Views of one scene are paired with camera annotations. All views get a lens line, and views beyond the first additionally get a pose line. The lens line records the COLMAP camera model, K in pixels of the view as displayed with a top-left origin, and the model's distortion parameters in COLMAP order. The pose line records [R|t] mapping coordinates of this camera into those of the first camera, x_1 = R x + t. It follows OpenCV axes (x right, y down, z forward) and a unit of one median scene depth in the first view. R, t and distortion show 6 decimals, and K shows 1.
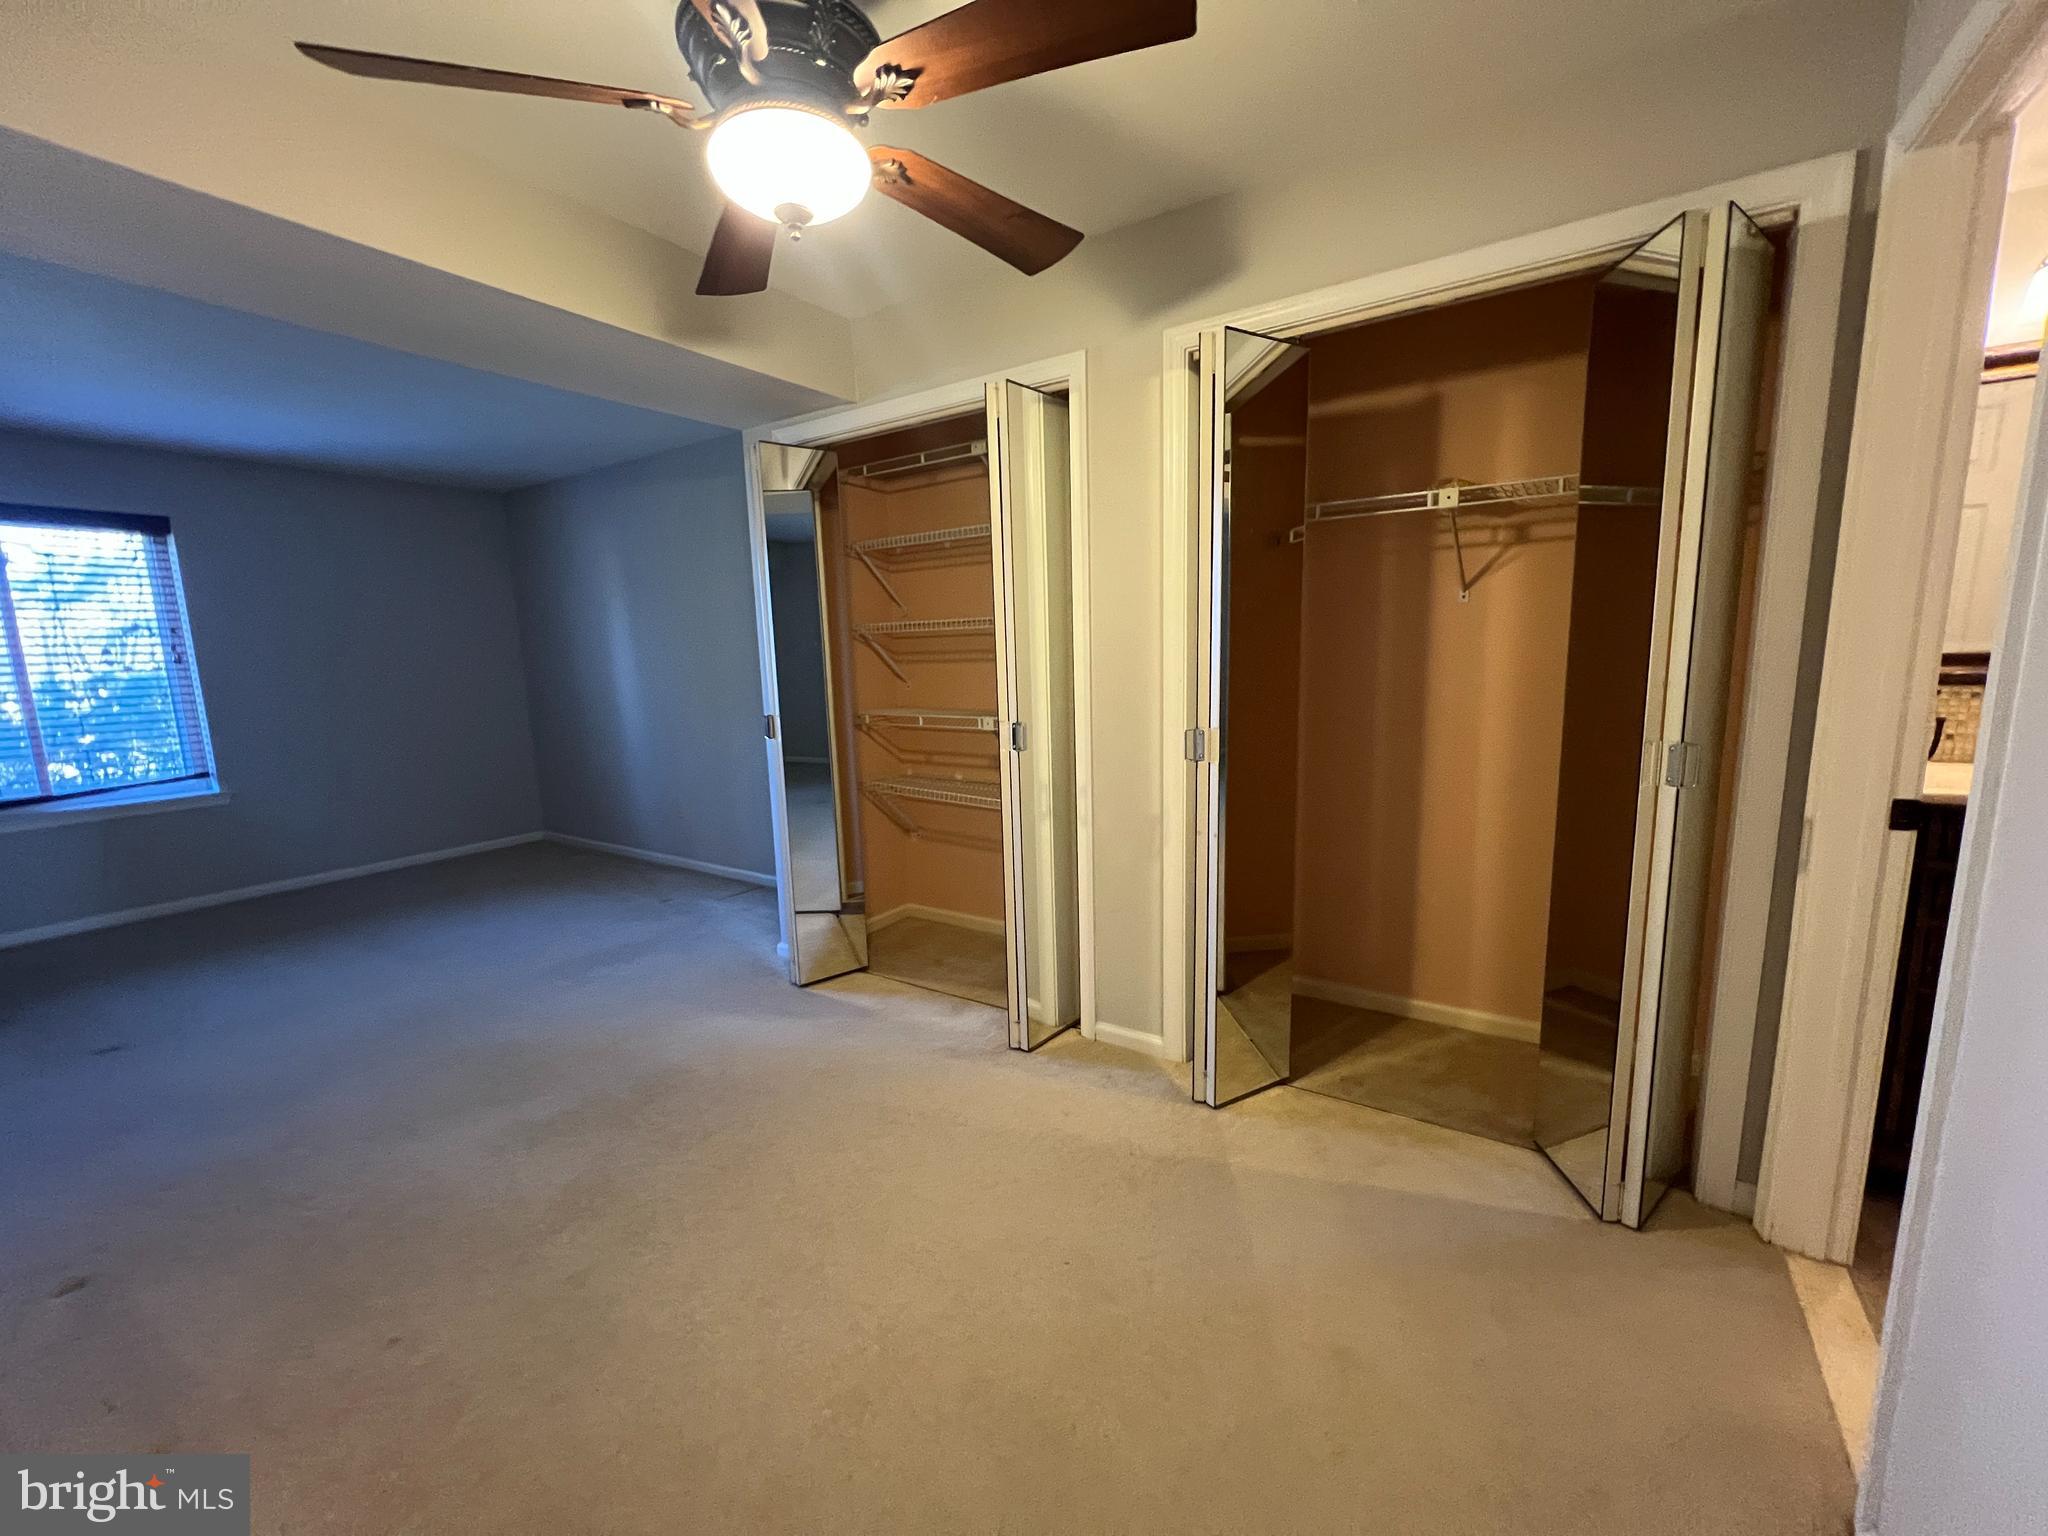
lens RADIAL K [[823.0, 0, 1023.2], [0, 823.0, 771.9], [0, 0, 1]] dist [-0.000947, 0.000590]
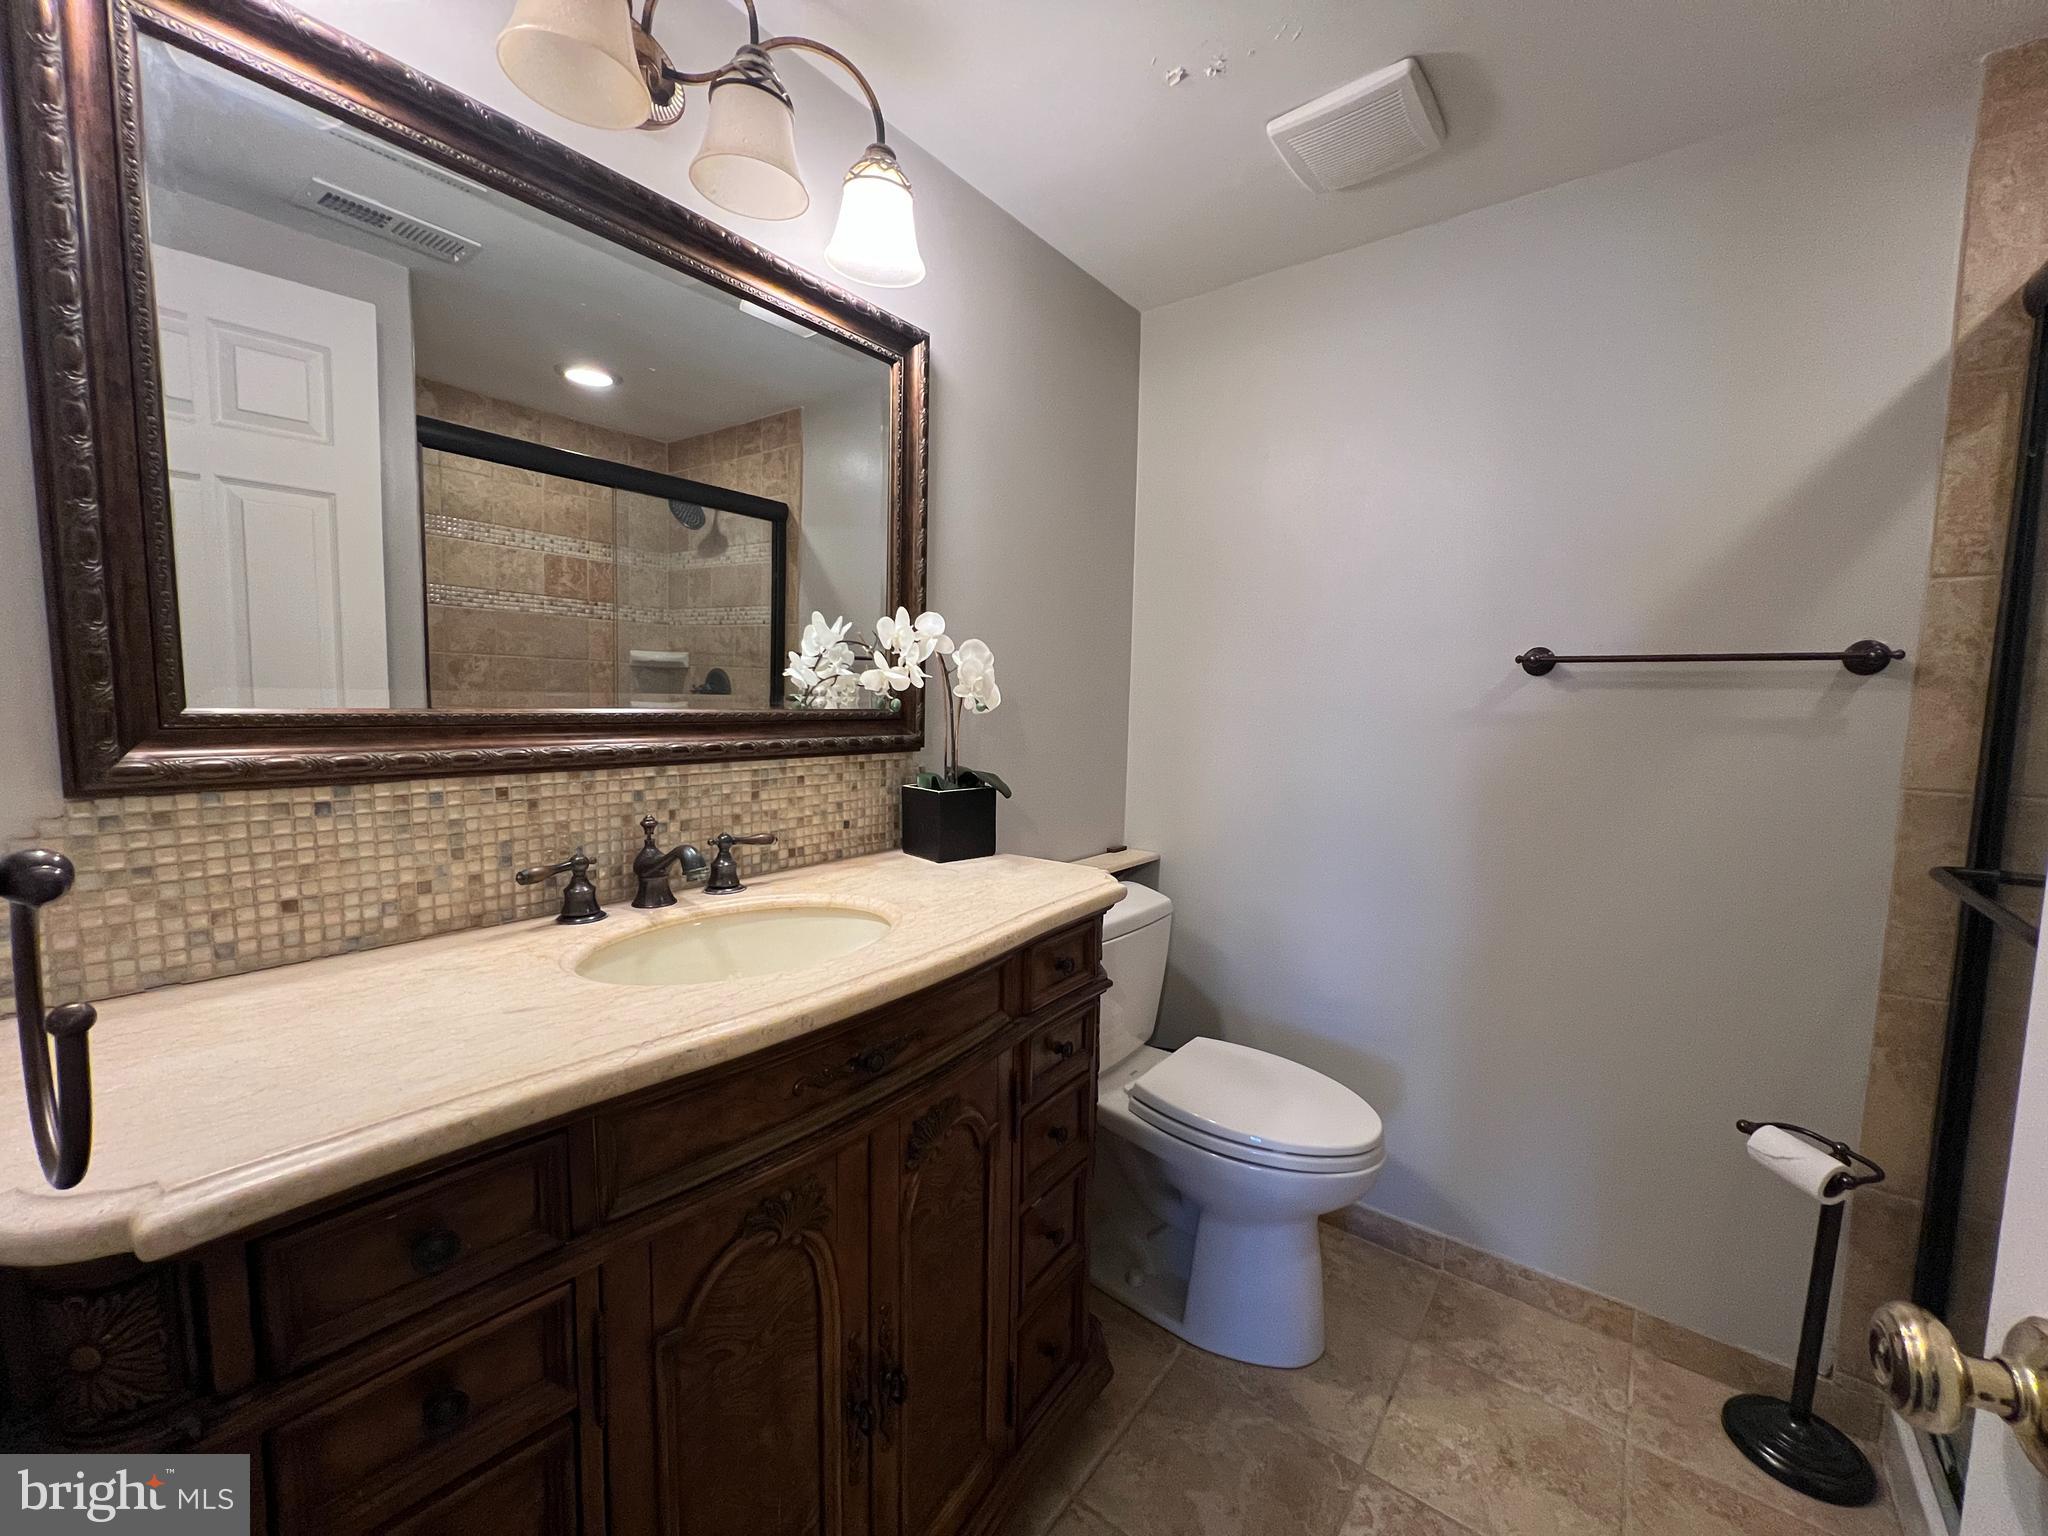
lens RADIAL K [[823.0, 0, 1022.6], [0, 823.0, 769.5], [0, 0, 1]] dist [-0.000947, 0.000590]
pose [[0.076398, -0.061822, 0.995159, 0.734959], [0.136532, 0.989323, 0.050978, -0.083836], [-0.987685, 0.131977, 0.084023, 0.577654]]
